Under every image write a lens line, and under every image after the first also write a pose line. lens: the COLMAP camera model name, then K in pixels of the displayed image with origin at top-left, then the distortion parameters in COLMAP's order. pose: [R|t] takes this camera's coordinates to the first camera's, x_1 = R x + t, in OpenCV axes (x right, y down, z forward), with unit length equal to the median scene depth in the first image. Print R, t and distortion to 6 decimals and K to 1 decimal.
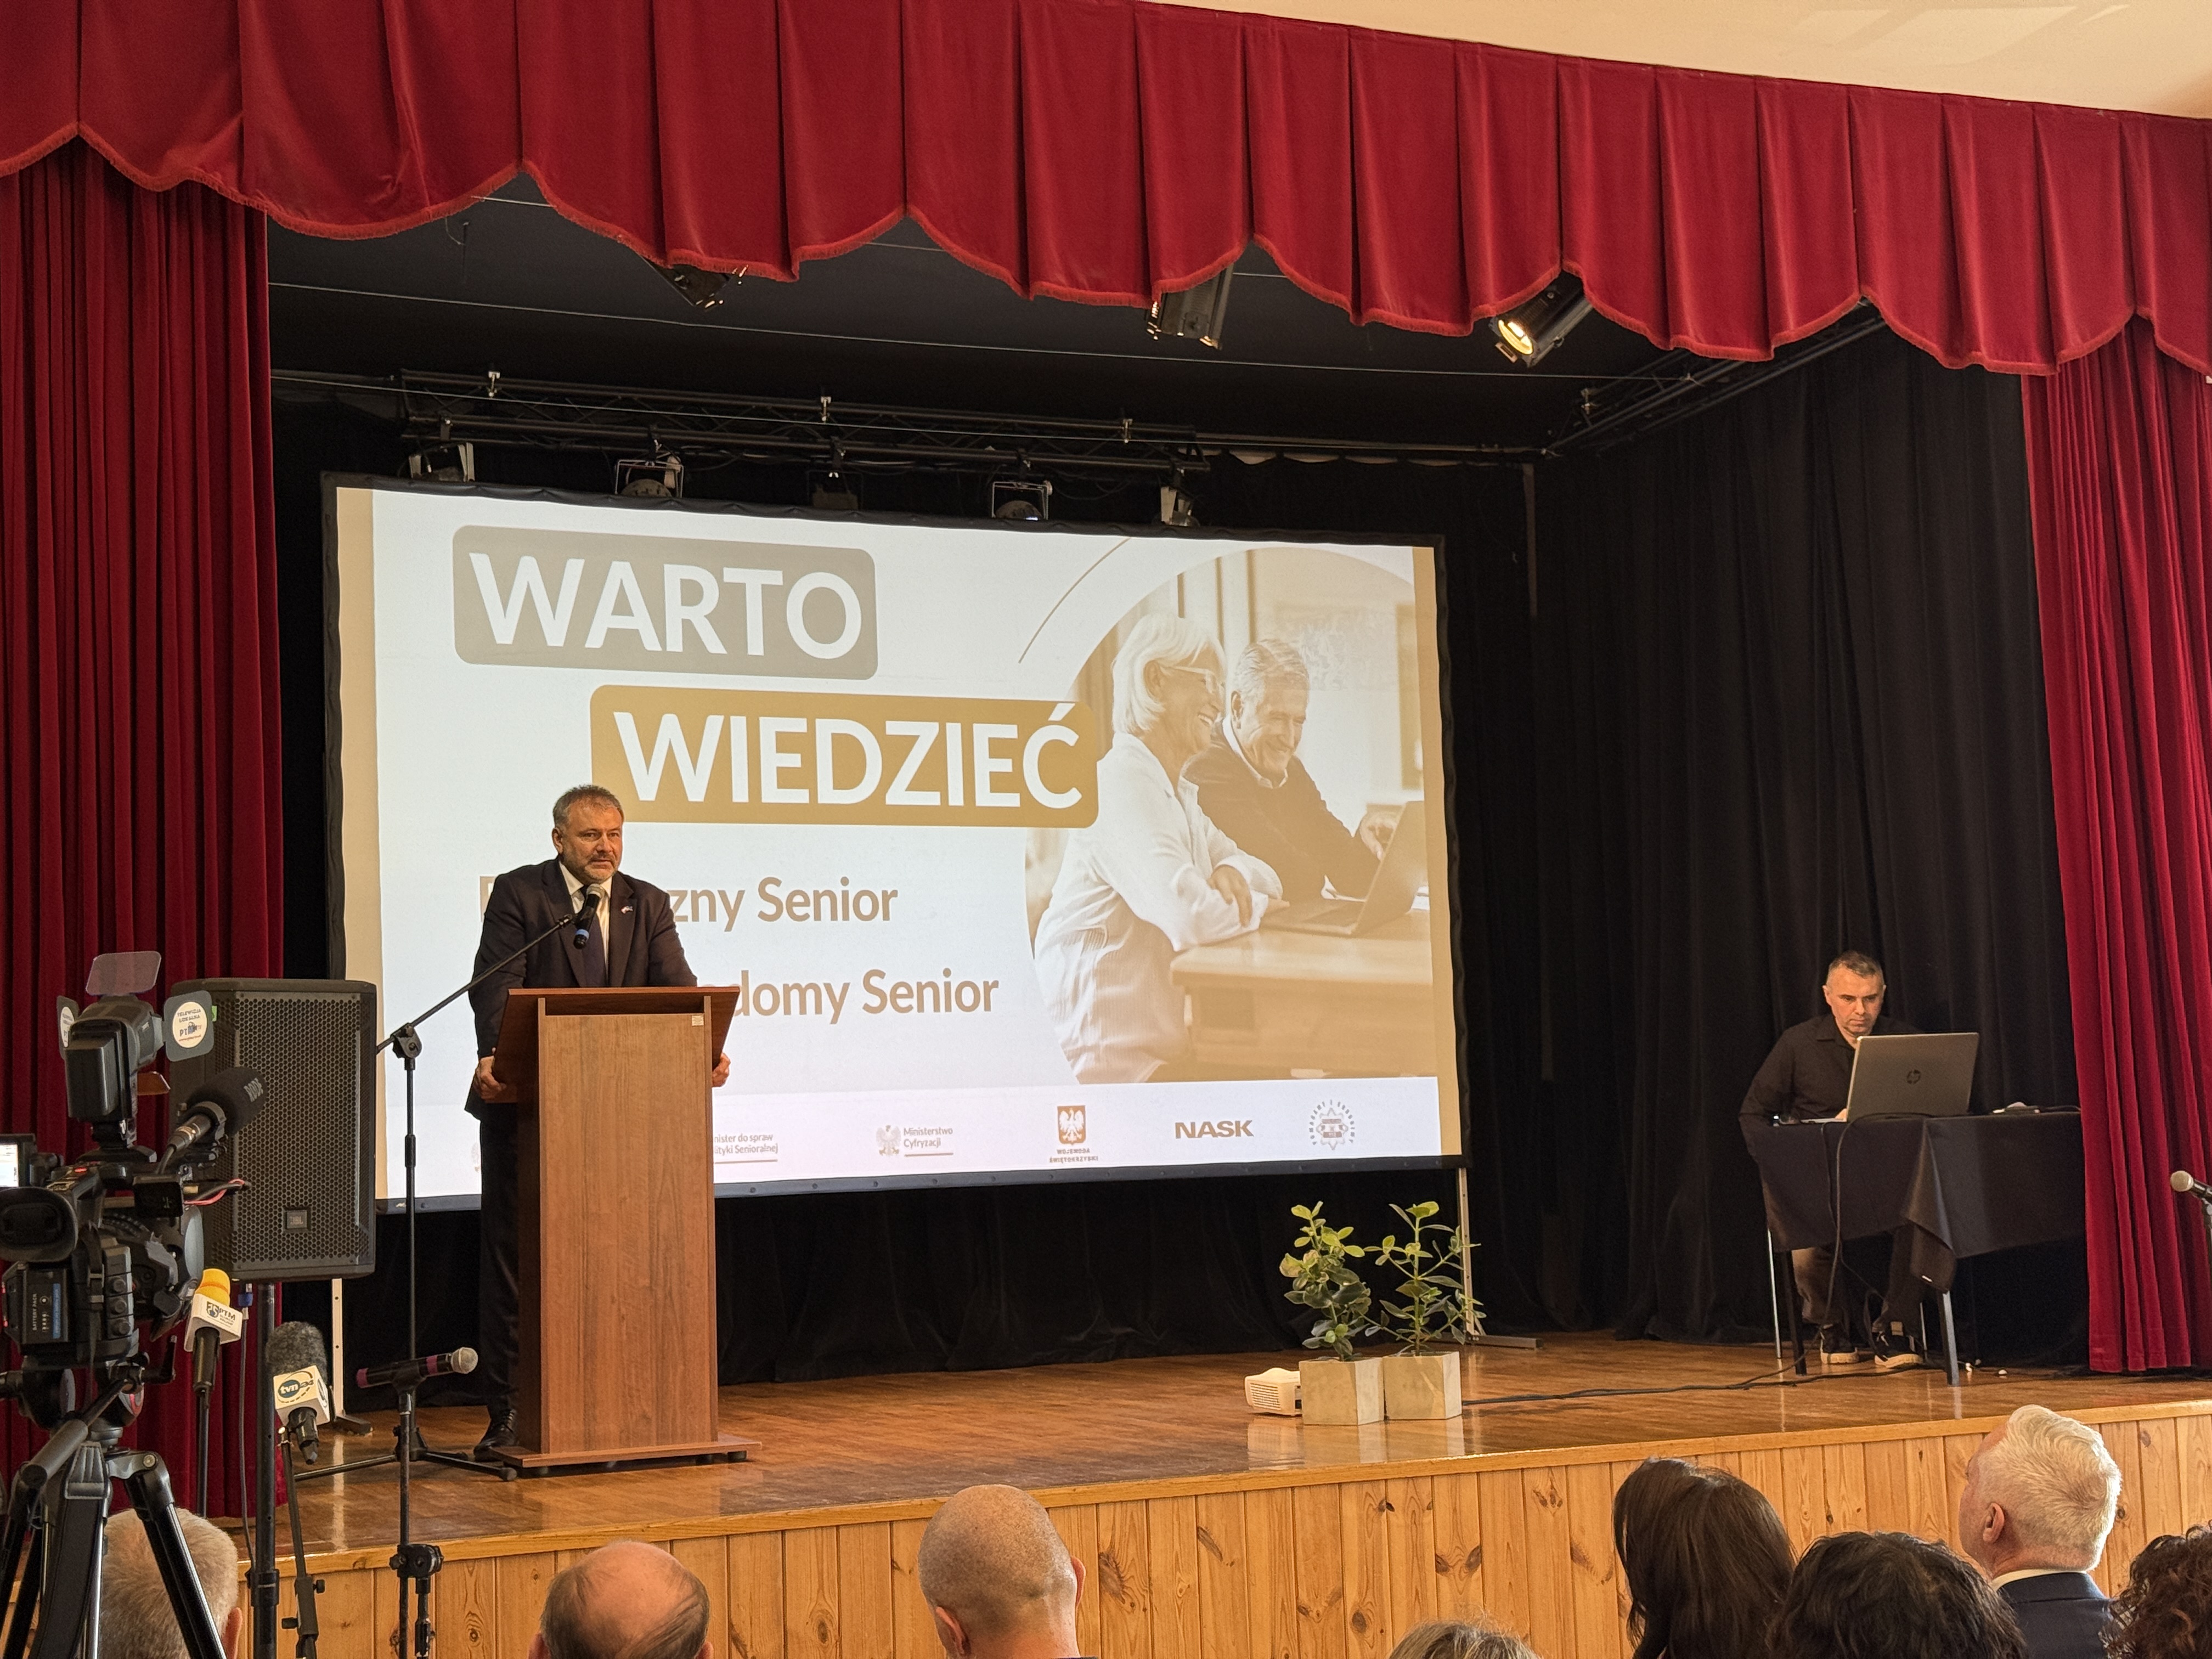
lens RADIAL K [[3066.1, 0, 1108.1], [0, 3066.1, 825.7], [0, 0, 1]] dist [0.141504, 0.000000]
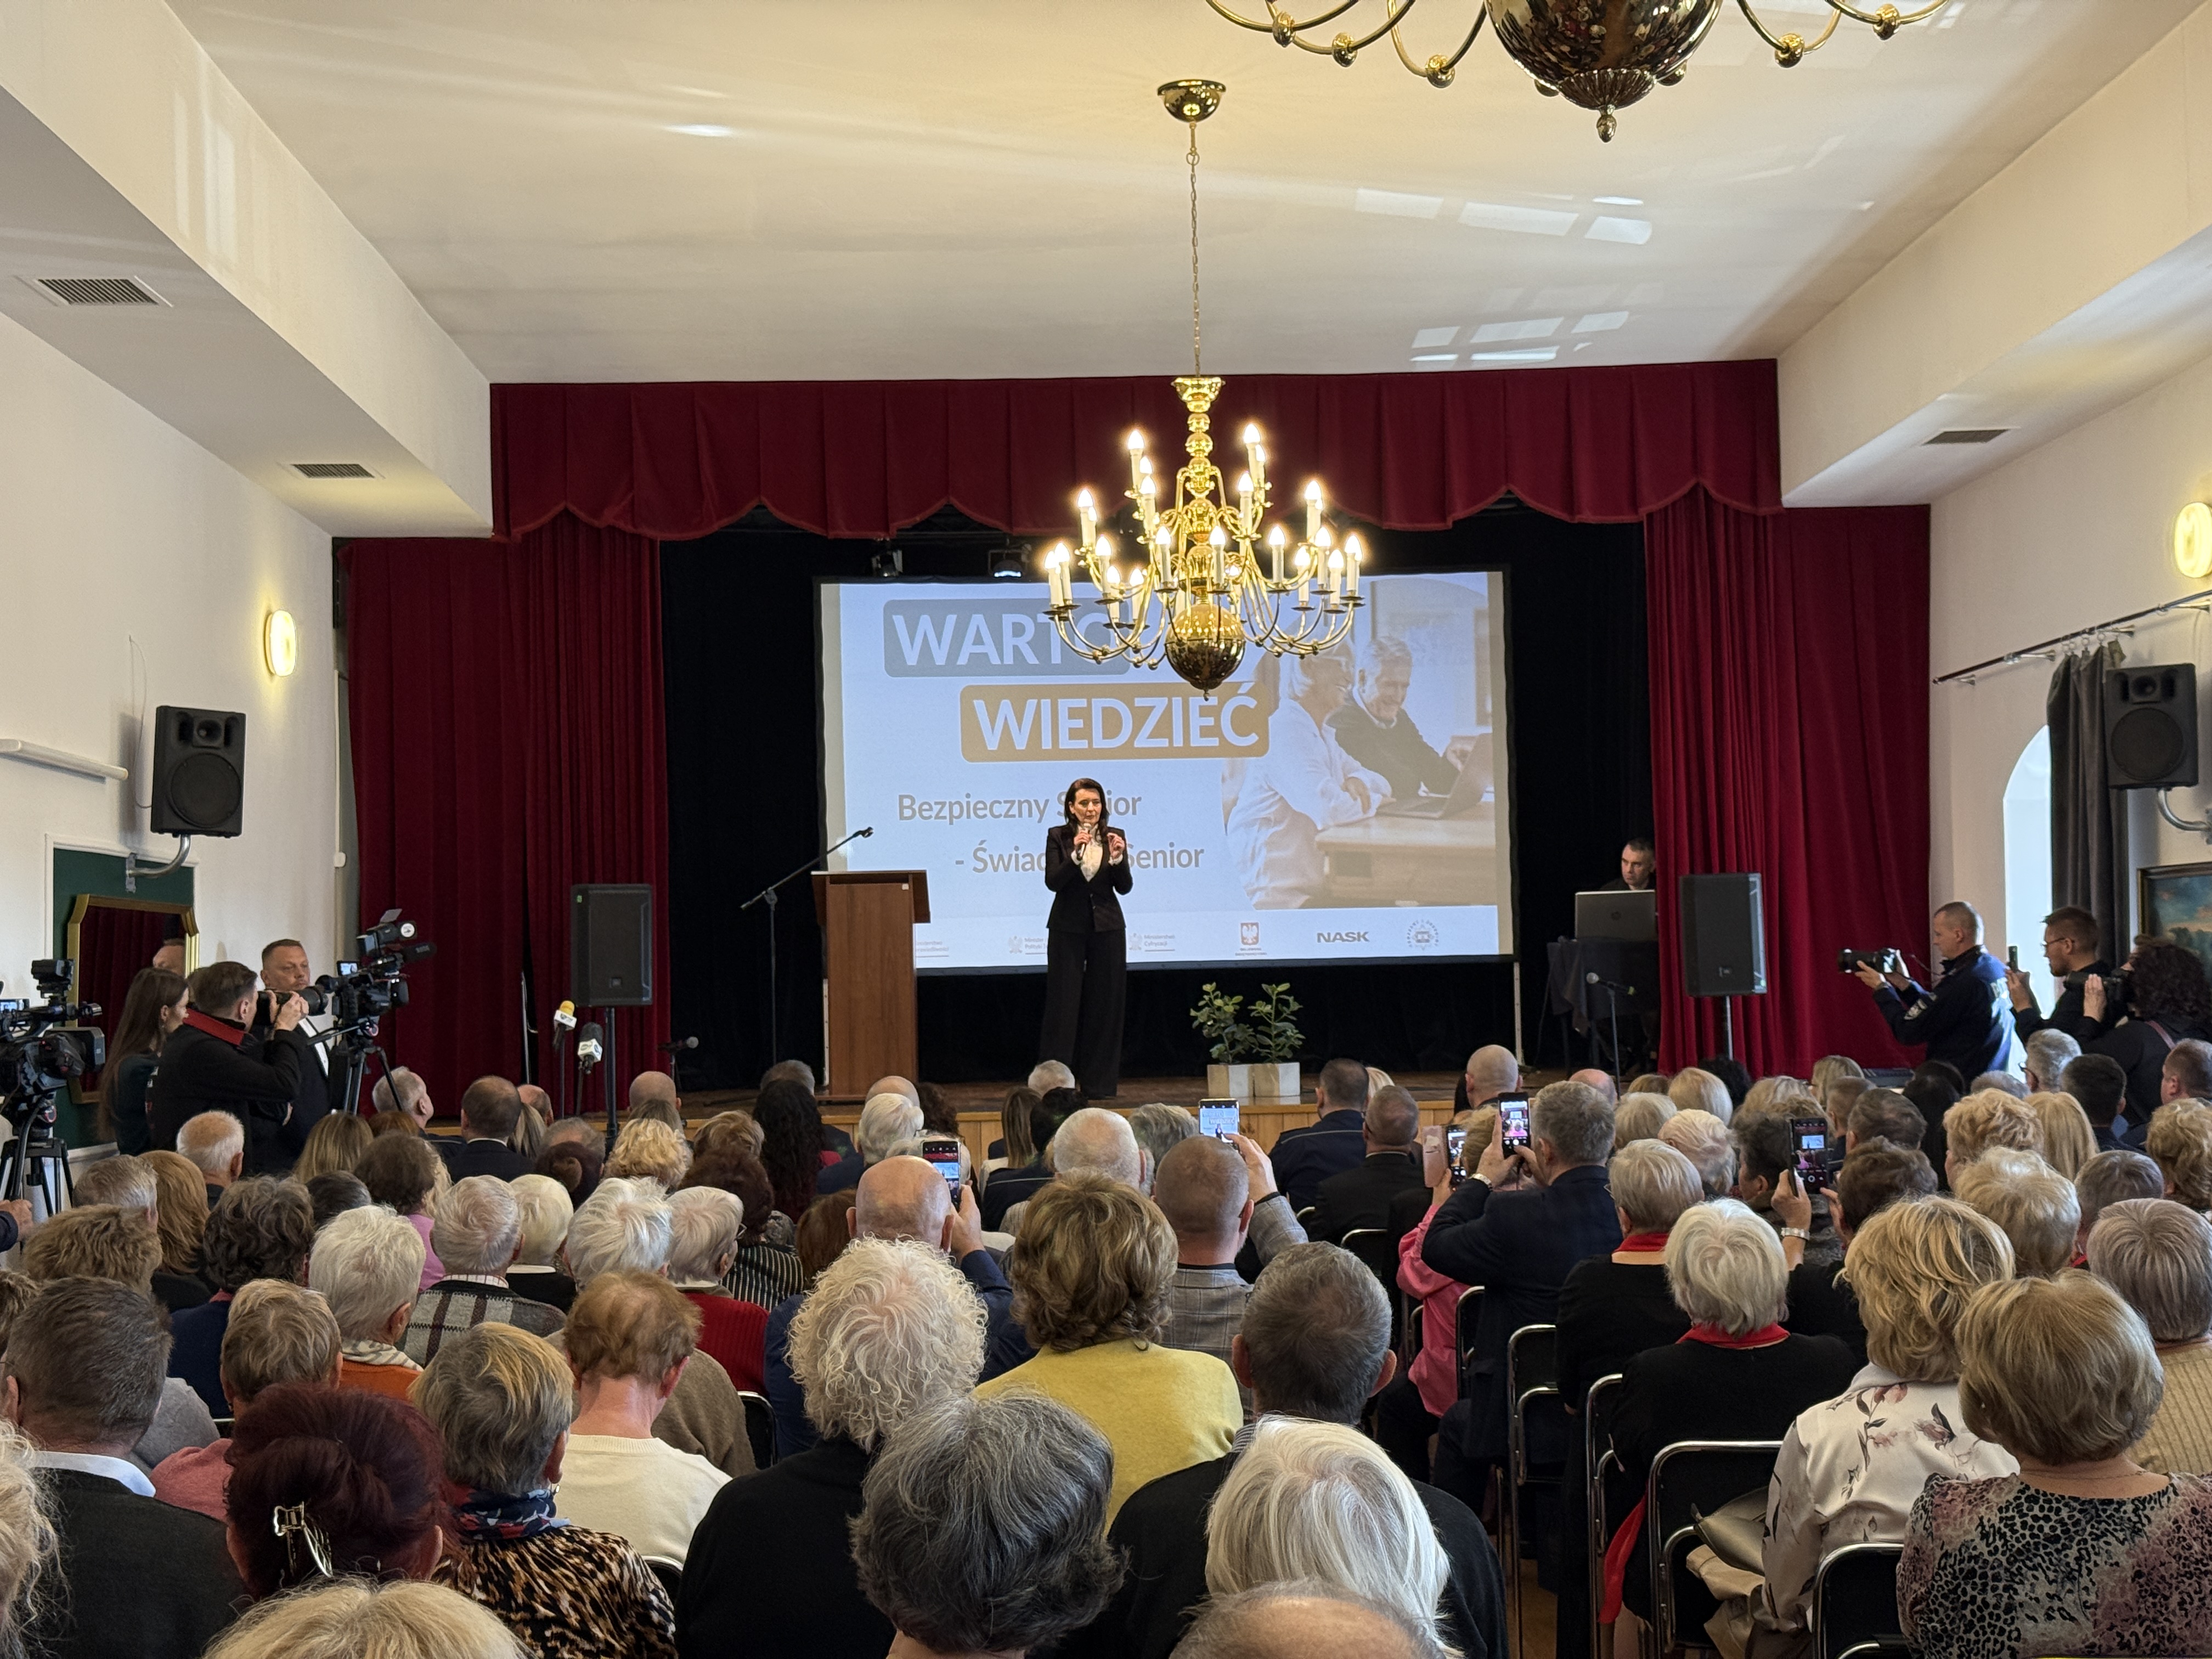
lens RADIAL K [[3066.1, 0, 1104.1], [0, 3066.1, 832.3], [0, 0, 1]] dist [0.141504, 0.000000]
pose [[0.933275, 0.001631, -0.359159, 0.516490], [0.027491, 0.996732, 0.075963, -0.088252], [0.358109, -0.080768, 0.930180, -0.593936]]
